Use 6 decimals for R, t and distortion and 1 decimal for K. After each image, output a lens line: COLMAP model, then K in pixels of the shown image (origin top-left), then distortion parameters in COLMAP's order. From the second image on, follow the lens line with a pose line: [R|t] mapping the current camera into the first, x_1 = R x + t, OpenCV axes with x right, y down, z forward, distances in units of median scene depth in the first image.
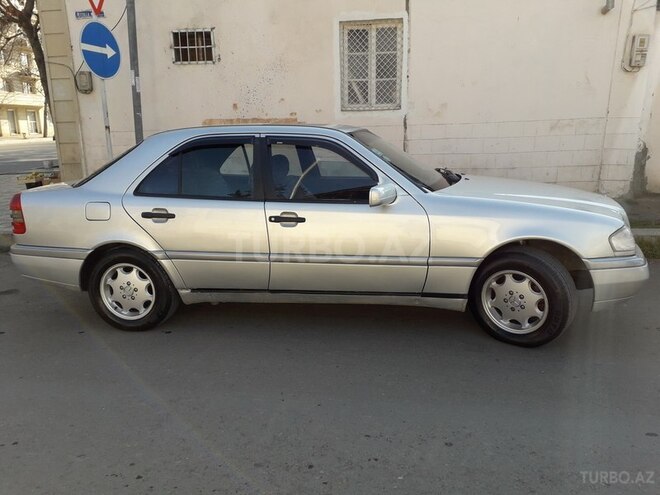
lens RADIAL K [[530.4, 0, 330.0], [0, 530.4, 247.5], [0, 0, 1]] dist [-0.003559, -0.007617]
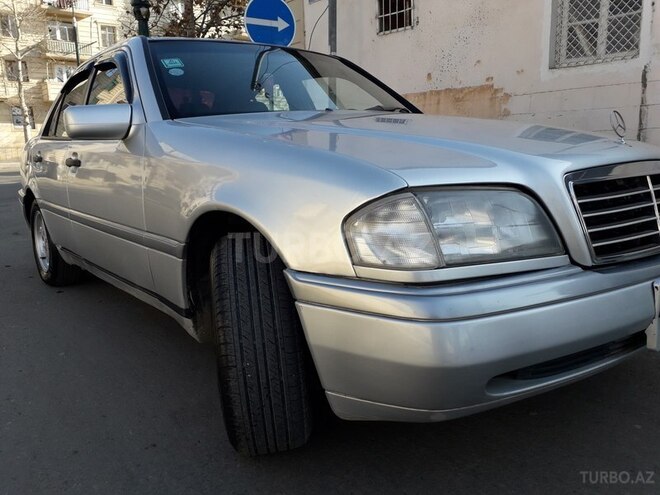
lens RADIAL K [[530.4, 0, 330.0], [0, 530.4, 247.5], [0, 0, 1]] dist [-0.003559, -0.007617]
pose [[0.769949, 0.119233, -0.626867, 0.268388], [-0.126796, 0.991385, 0.032829, -0.004204], [0.625381, 0.054207, 0.778435, 0.269141]]
